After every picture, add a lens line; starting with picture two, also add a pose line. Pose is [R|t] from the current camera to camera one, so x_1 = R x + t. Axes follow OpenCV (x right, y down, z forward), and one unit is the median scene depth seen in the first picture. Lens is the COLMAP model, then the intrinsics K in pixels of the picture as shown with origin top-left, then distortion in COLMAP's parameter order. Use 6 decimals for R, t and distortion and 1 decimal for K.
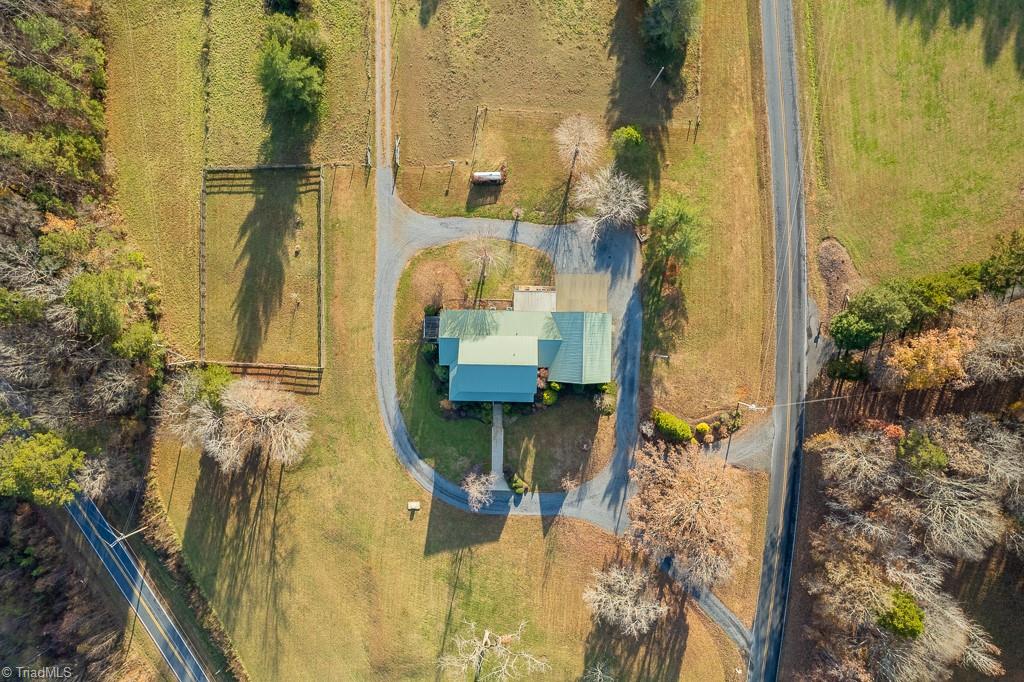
lens RADIAL K [[649.7, 0, 512.0], [0, 649.7, 341.0], [0, 0, 1]] dist [-0.073497, 0.079991]
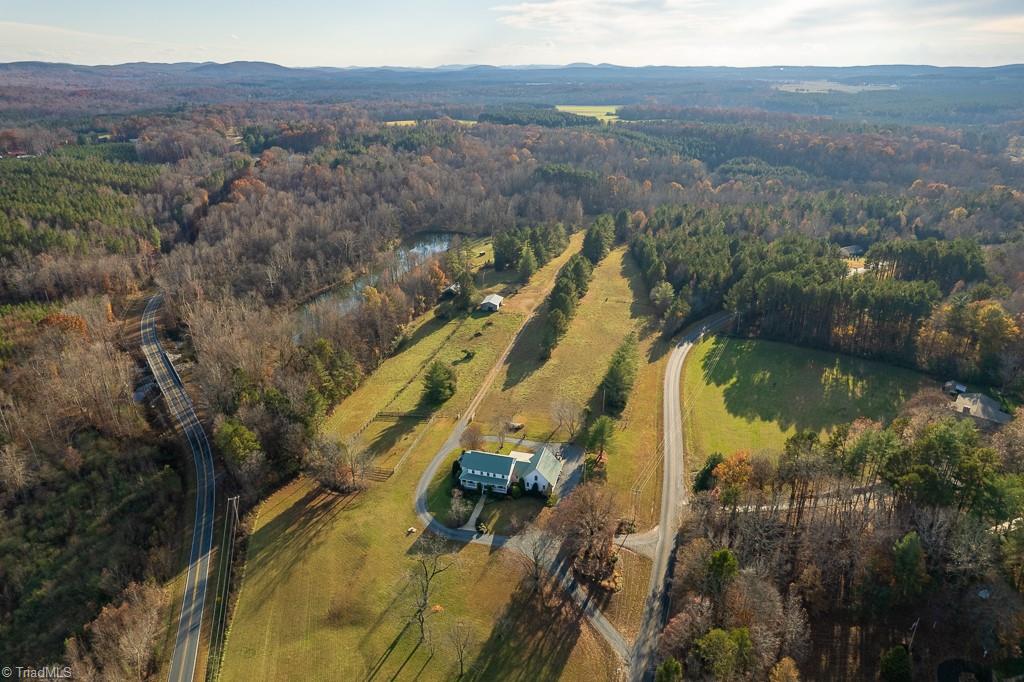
lens RADIAL K [[649.7, 0, 512.0], [0, 649.7, 341.0], [0, 0, 1]] dist [-0.073497, 0.079991]
pose [[0.967604, 0.098570, -0.232437, 0.381246], [-0.252433, 0.361179, -0.897679, 1.392726], [-0.004533, 0.927272, 0.374360, 0.023368]]
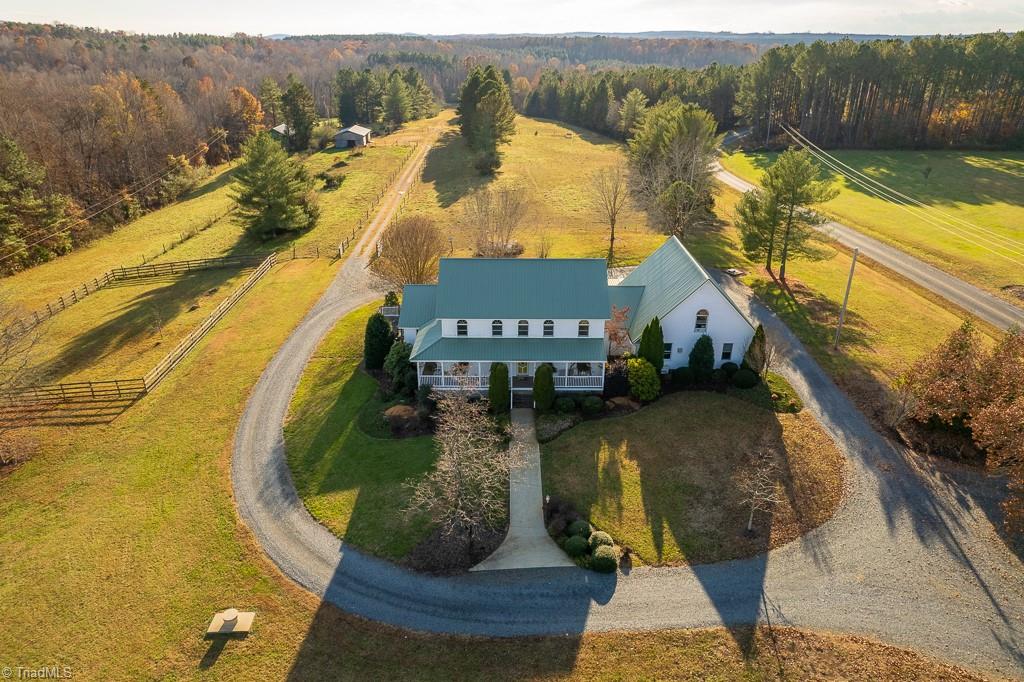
lens RADIAL K [[649.7, 0, 512.0], [0, 649.7, 341.0], [0, 0, 1]] dist [-0.073497, 0.079991]
pose [[0.999731, -0.002907, 0.022999, -0.037897], [0.022208, 0.404584, -0.914231, 0.459607], [-0.006648, 0.914496, 0.404540, 0.777564]]
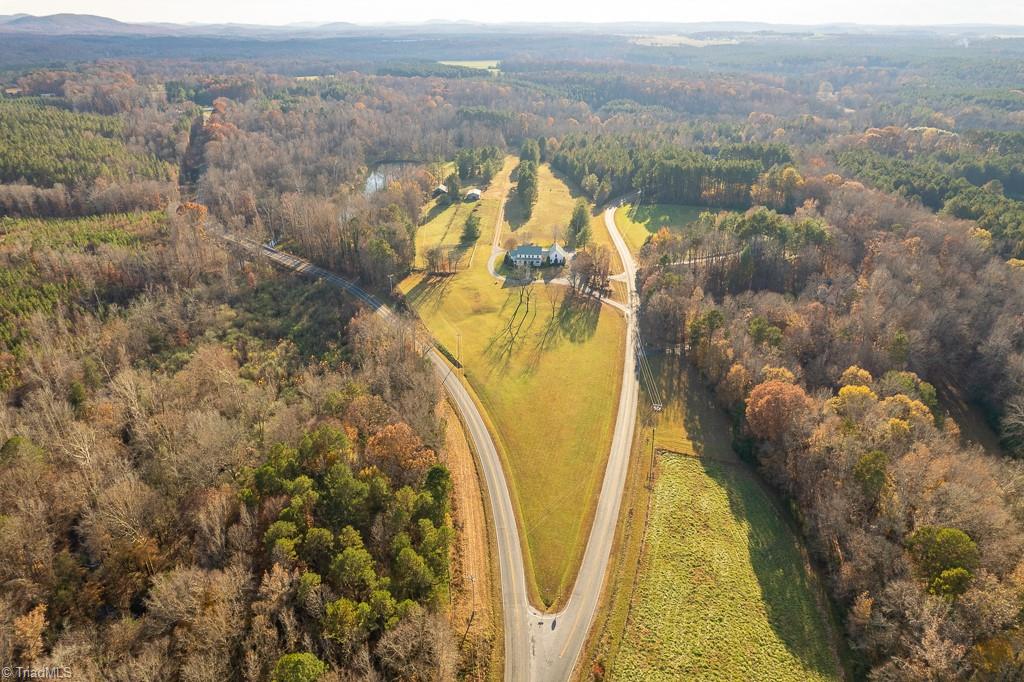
lens RADIAL K [[649.7, 0, 512.0], [0, 649.7, 341.0], [0, 0, 1]] dist [-0.073497, 0.079991]
pose [[0.998579, 0.024541, -0.047310, 0.049061], [-0.053258, 0.425667, -0.903311, 2.836219], [-0.002030, 0.904547, 0.426369, 0.052487]]
